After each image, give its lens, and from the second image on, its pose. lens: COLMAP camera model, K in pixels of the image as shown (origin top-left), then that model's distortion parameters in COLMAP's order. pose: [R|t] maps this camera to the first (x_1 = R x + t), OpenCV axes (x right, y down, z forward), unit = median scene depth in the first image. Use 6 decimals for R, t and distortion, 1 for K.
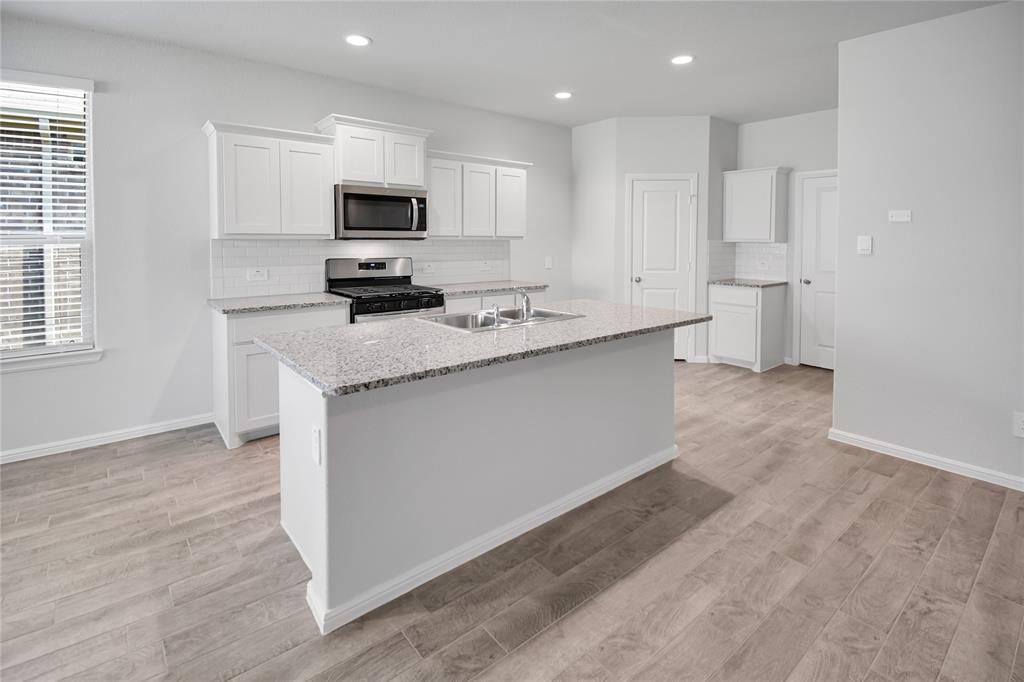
lens RADIAL K [[480.6, 0, 506.3], [0, 480.6, 270.8], [0, 0, 1]] dist [-0.000086, -0.004645]
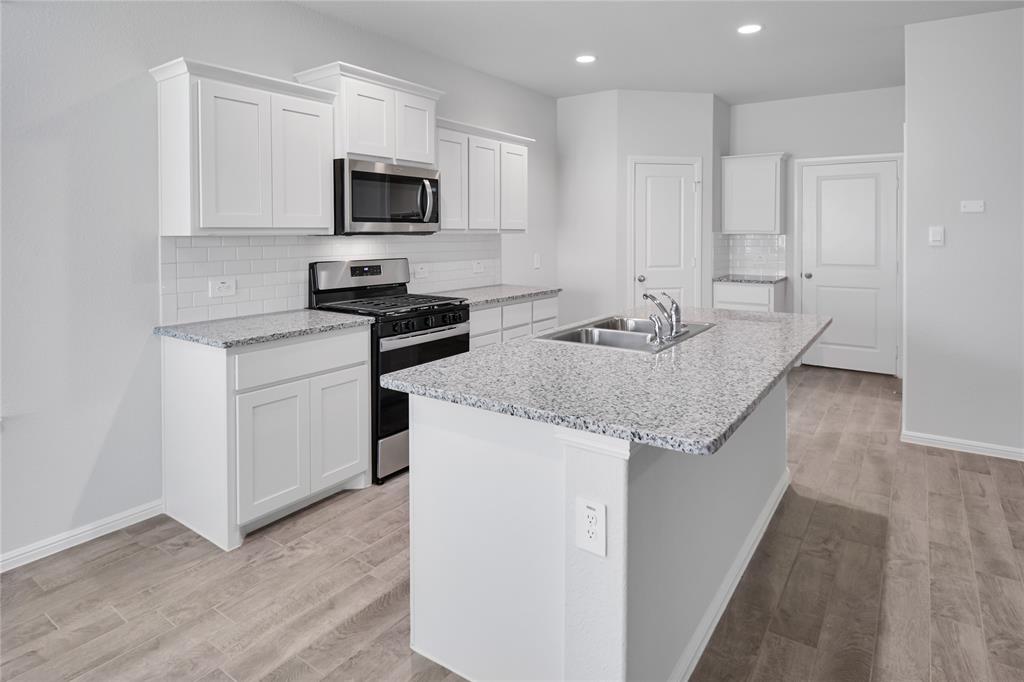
lens RADIAL K [[578.6, 0, 502.7], [0, 578.6, 257.9], [0, 0, 1]] dist [-0.002584, -0.007452]
pose [[0.963892, -0.019179, 0.265604, -0.386307], [0.024696, 0.999543, -0.017448, -0.010783], [-0.265147, 0.023378, 0.963924, 0.112006]]
